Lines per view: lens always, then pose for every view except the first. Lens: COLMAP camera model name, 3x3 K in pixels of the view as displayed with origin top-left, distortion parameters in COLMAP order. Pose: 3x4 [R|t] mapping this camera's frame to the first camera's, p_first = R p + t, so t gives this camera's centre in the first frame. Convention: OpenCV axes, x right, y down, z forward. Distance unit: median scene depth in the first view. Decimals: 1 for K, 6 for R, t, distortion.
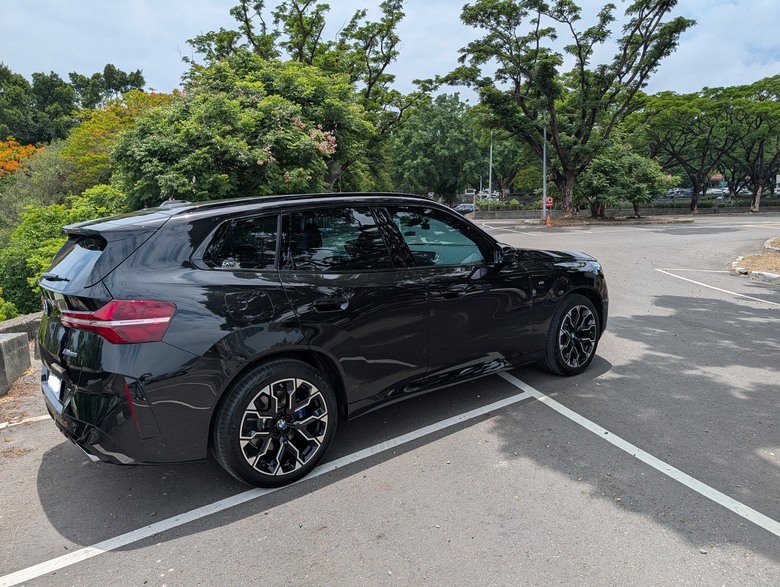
lens RADIAL K [[574.8, 0, 371.9], [0, 574.8, 300.2], [0, 0, 1]] dist [0.010780, 0.000903]
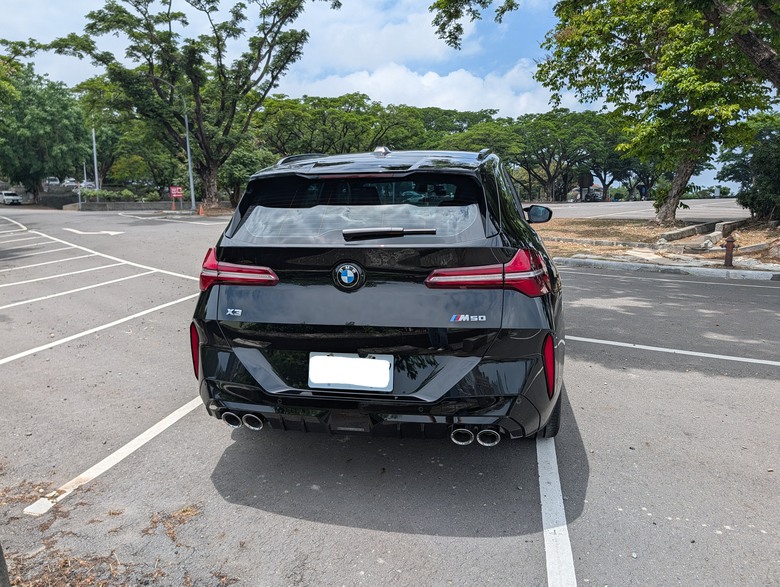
lens RADIAL K [[580.0, 0, 390.0], [0, 580.0, 293.5], [0, 0, 1]] dist [0.004840, -0.003149]
pose [[0.750736, -0.094317, 0.653835, -0.118087], [0.096375, 0.994803, 0.032845, 0.001956], [-0.653535, 0.038355, 0.755924, 0.046780]]
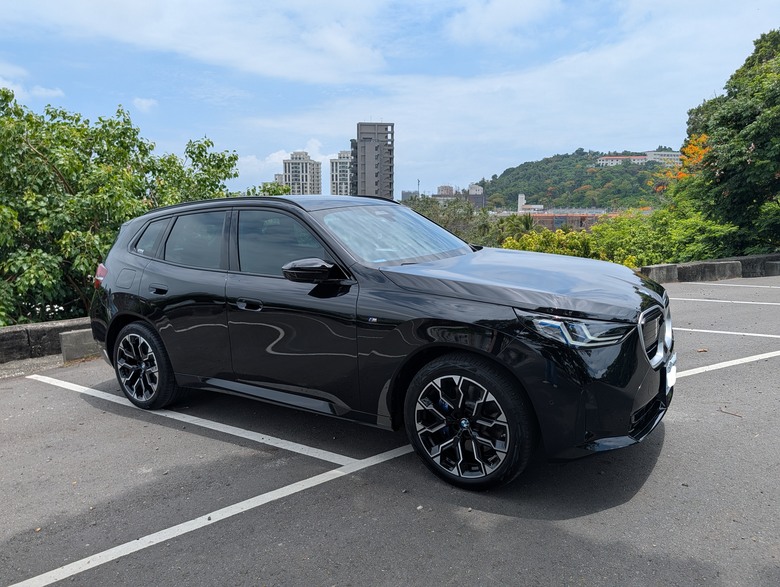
lens RADIAL K [[580.0, 0, 390.0], [0, 580.0, 293.5], [0, 0, 1]] dist [0.004840, -0.003149]
pose [[0.303414, 0.172733, -0.937072, 0.154192], [-0.107945, 0.983332, 0.146309, -0.026974], [0.946725, 0.056760, 0.317002, 0.129370]]
